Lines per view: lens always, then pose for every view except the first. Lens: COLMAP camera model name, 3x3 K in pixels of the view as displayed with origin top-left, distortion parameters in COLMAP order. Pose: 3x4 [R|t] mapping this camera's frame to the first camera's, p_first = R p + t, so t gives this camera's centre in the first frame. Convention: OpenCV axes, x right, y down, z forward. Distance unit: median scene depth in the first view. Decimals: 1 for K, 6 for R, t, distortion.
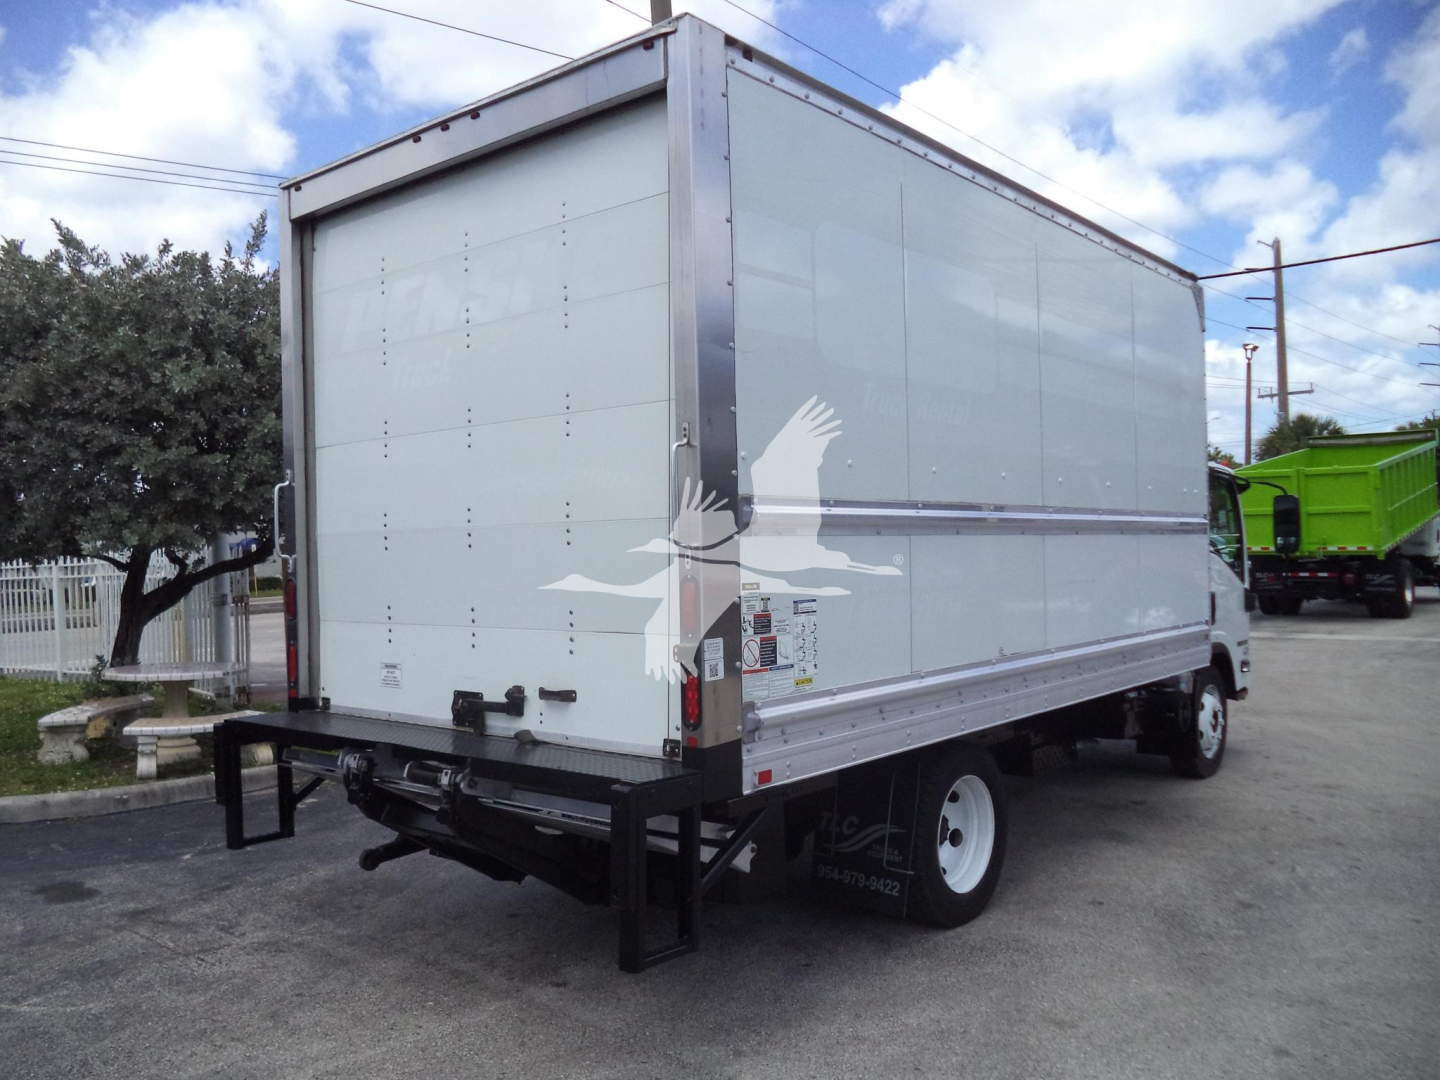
lens RADIAL K [[1159.2, 0, 719.1], [0, 1159.2, 547.6], [0, 0, 1]] dist [-0.008856, -0.014671]
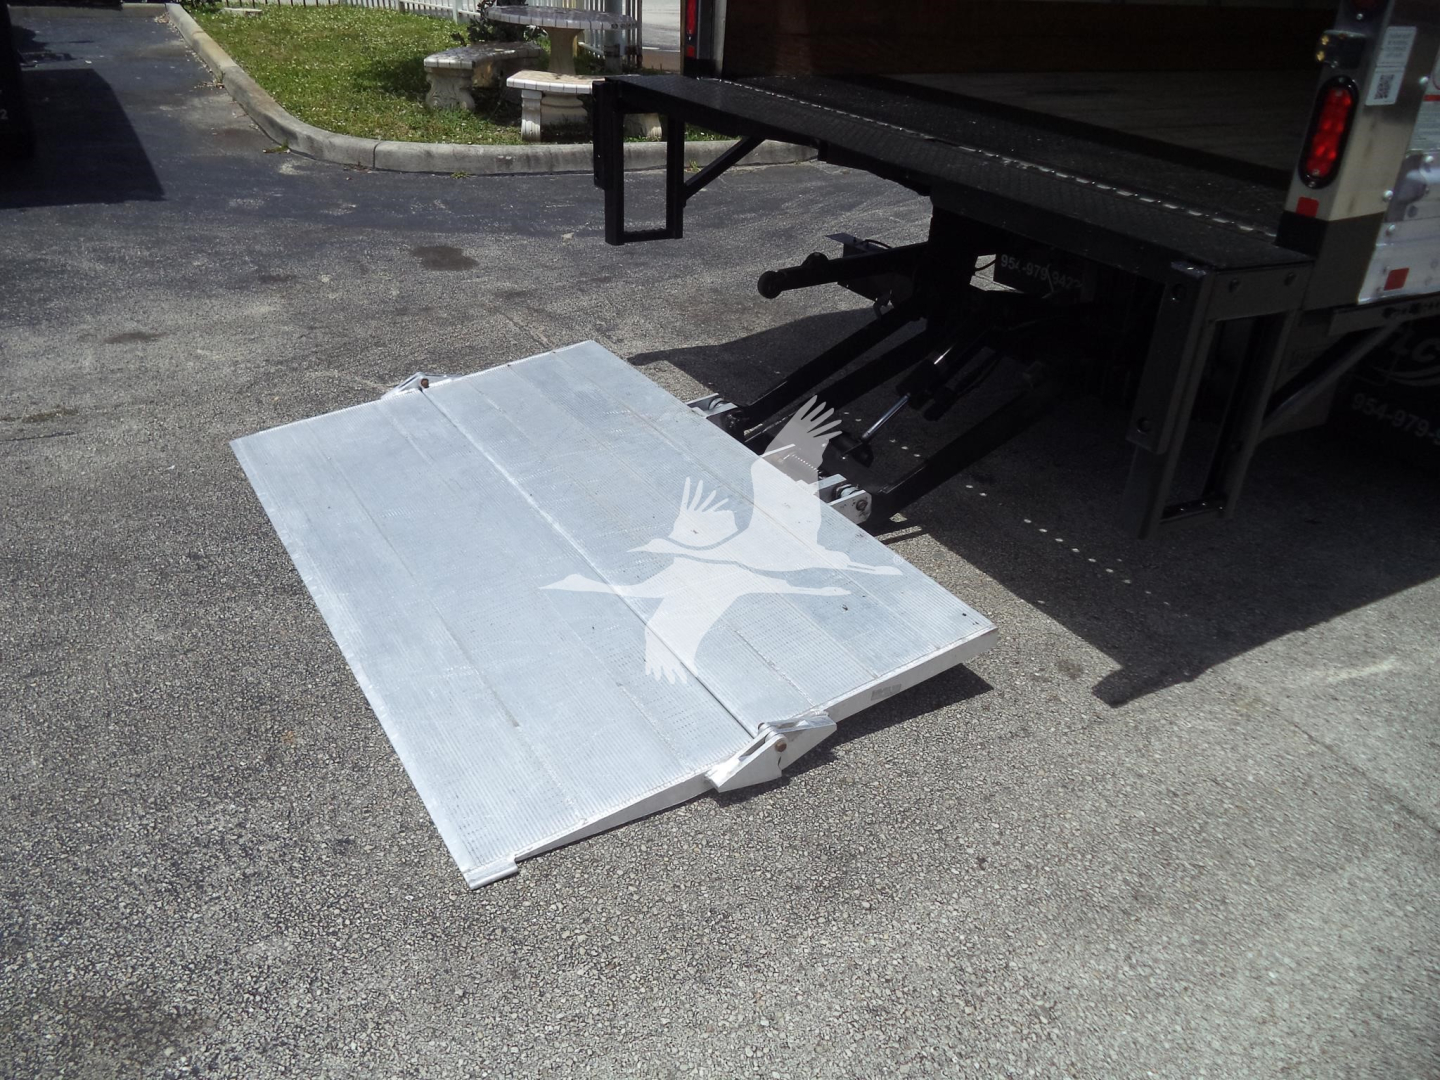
lens RADIAL K [[1140.6, 0, 755.2], [0, 1140.6, 514.5], [0, 0, 1]] dist [-0.019743, -0.000911]
pose [[0.951532, 0.208121, -0.226434, -0.084270], [-0.081308, 0.880289, 0.467419, 0.035680], [0.296607, -0.426353, 0.854545, 0.215632]]
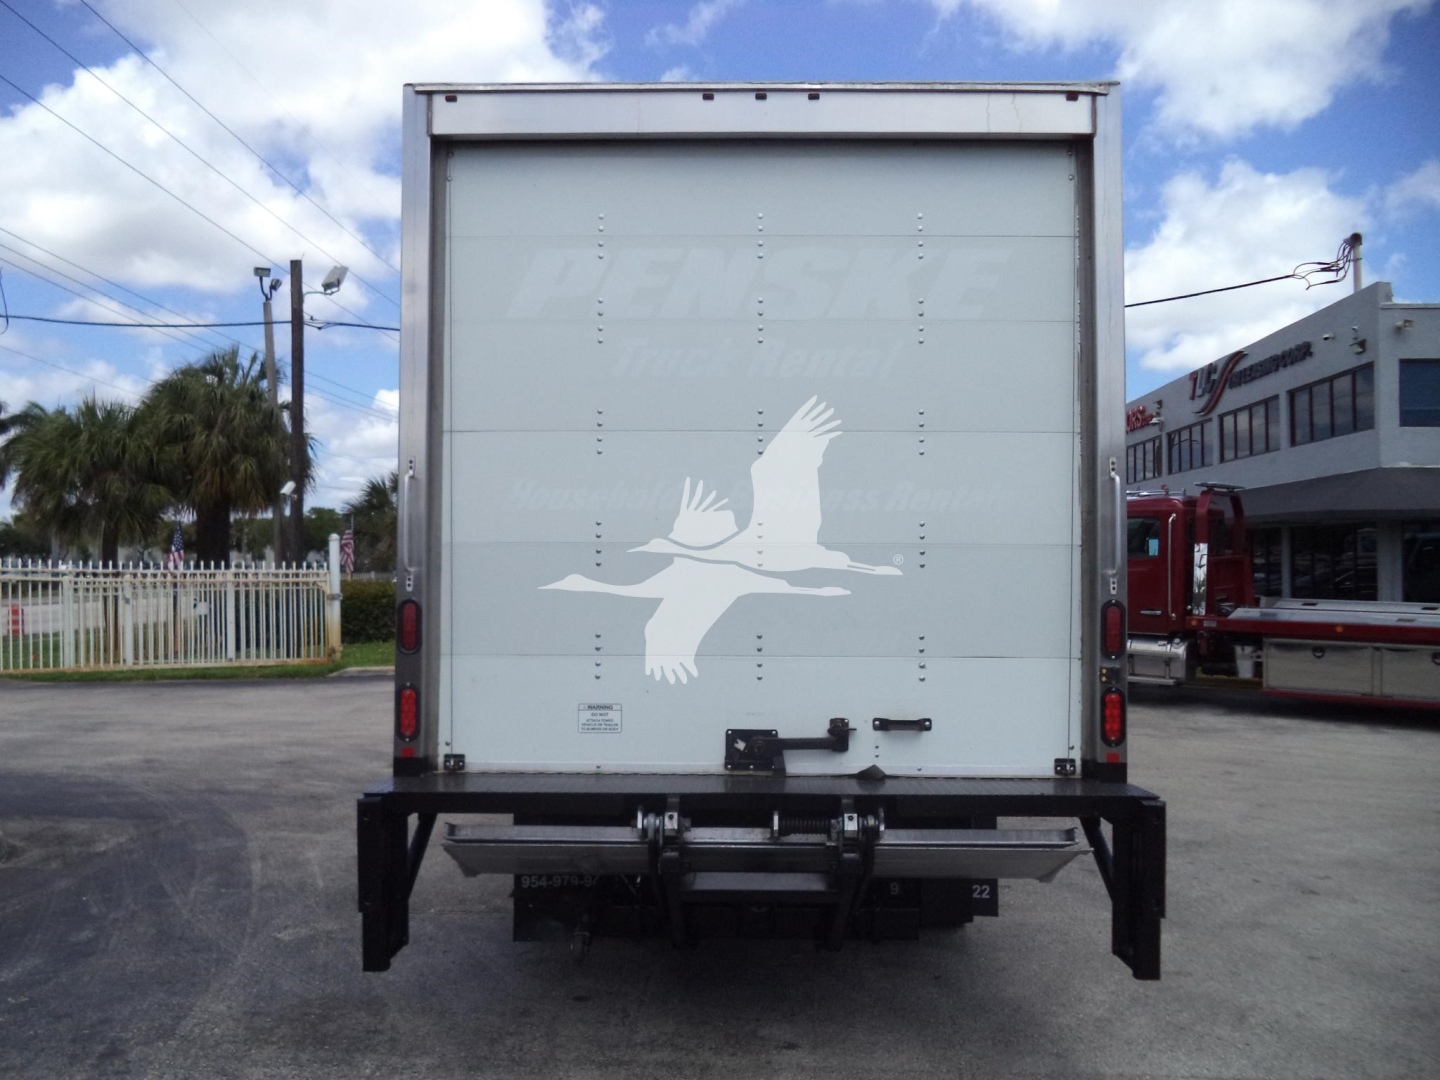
lens RADIAL K [[1159.2, 0, 719.1], [0, 1159.2, 547.6], [0, 0, 1]] dist [-0.008856, -0.014671]
pose [[0.777145, 0.043747, 0.627799, -0.607128], [-0.021914, 0.998857, -0.042477, 0.018082], [-0.628940, 0.019253, 0.777215, 0.247953]]
